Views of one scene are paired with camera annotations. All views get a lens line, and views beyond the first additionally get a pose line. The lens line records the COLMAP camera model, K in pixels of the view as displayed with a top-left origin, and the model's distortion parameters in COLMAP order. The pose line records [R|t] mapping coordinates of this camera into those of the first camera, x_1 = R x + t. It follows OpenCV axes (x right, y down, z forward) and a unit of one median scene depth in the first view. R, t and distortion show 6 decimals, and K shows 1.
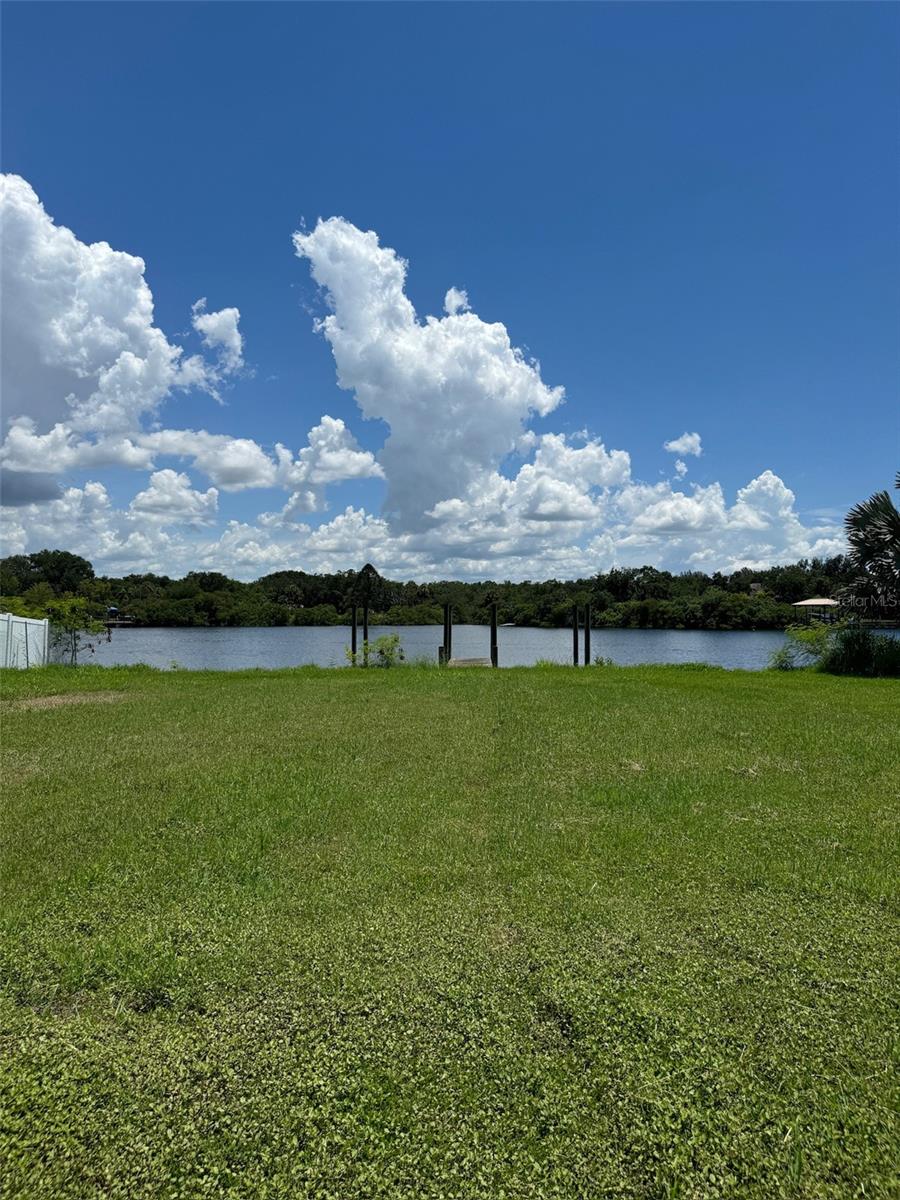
lens RADIAL K [[868.8, 0, 453.8], [0, 868.8, 603.5], [0, 0, 1]] dist [0.062429, 0.000958]
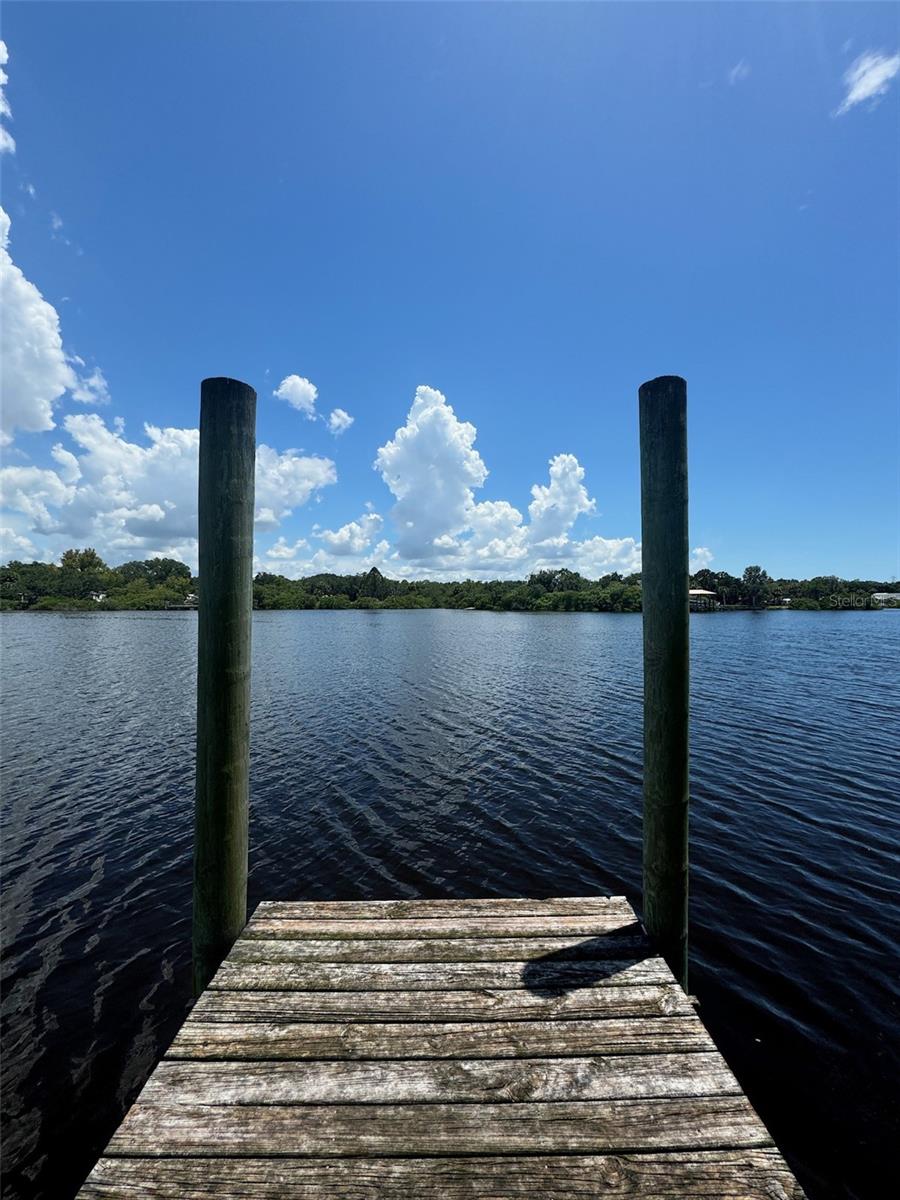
lens RADIAL K [[530.3, 0, 453.6], [0, 530.3, 599.7], [0, 0, 1]] dist [0.003075, 0.000160]
pose [[0.999225, 0.000601, 0.039351, 0.000115], [-0.000881, 0.999974, 0.007100, 0.003109], [-0.039346, -0.007130, 0.999200, 0.109580]]
